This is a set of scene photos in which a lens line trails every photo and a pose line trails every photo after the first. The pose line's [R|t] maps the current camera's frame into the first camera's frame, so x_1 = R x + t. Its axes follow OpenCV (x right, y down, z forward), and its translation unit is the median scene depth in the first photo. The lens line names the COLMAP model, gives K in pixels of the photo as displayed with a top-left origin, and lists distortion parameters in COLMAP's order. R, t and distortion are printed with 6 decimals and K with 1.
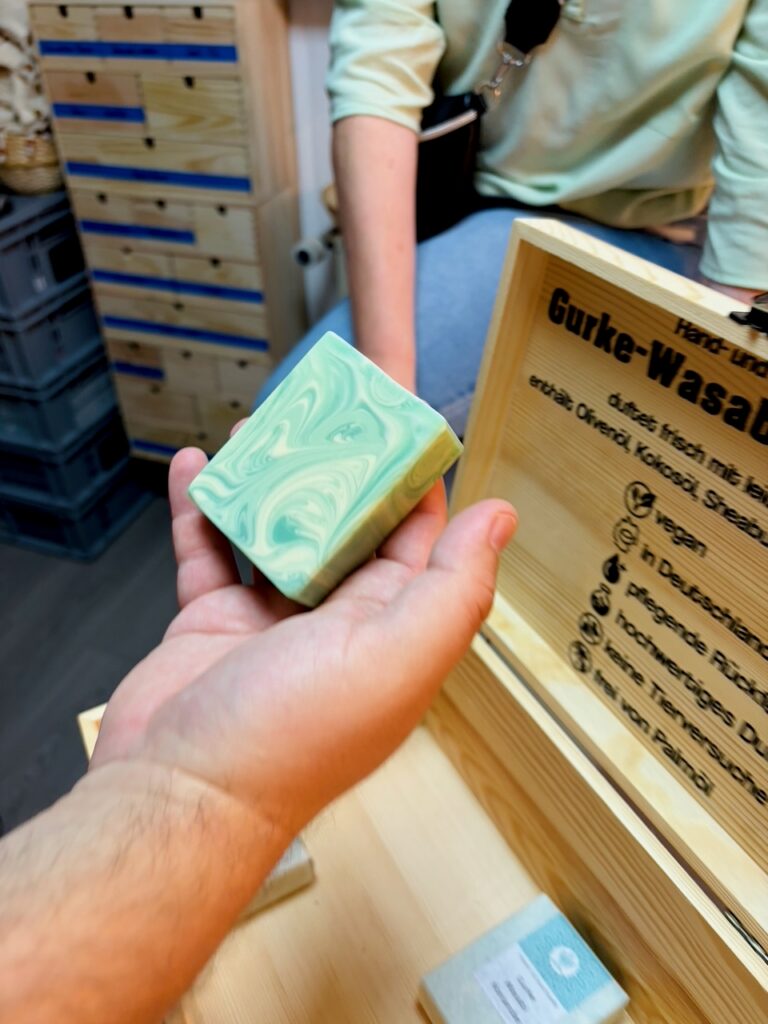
lens RADIAL K [[781.2, 0, 384.8], [0, 781.2, 550.7], [0, 0, 1]] dist [-0.010160, -0.003047]
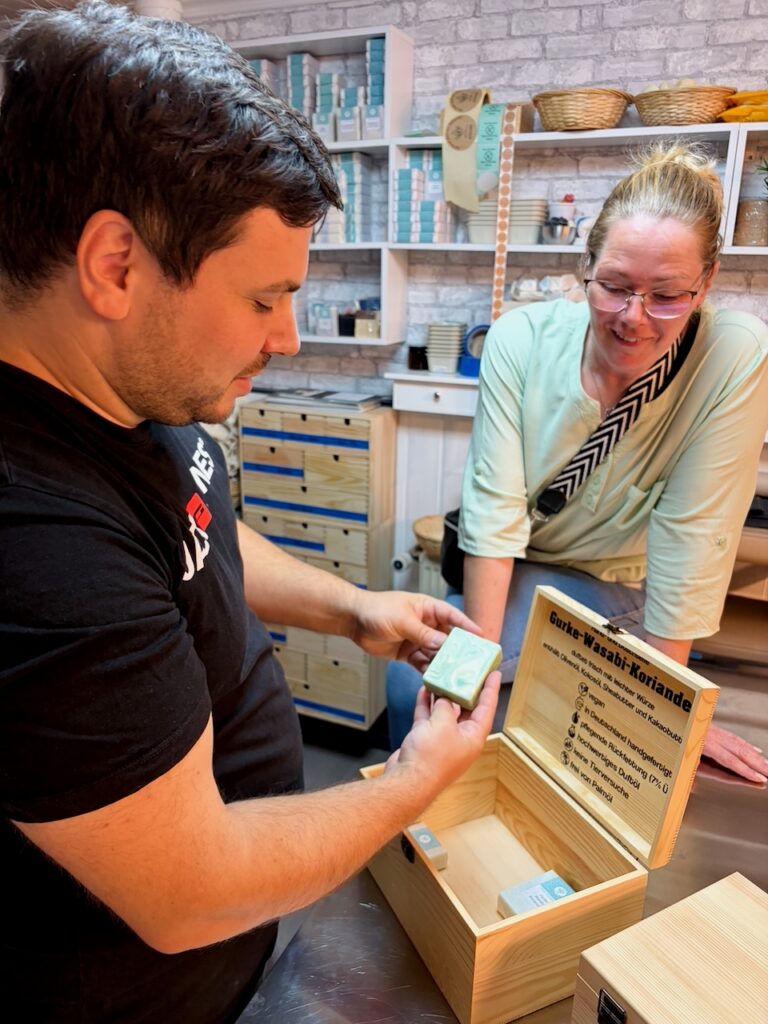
lens RADIAL K [[774.1, 0, 384.0], [0, 774.1, 512.0], [0, 0, 1]] dist [-0.002244, 0.000842]
pose [[0.996746, 0.054009, -0.059832, -0.226643], [-0.073219, 0.917074, -0.391936, 0.455494], [0.033702, 0.395042, 0.918045, -1.666219]]
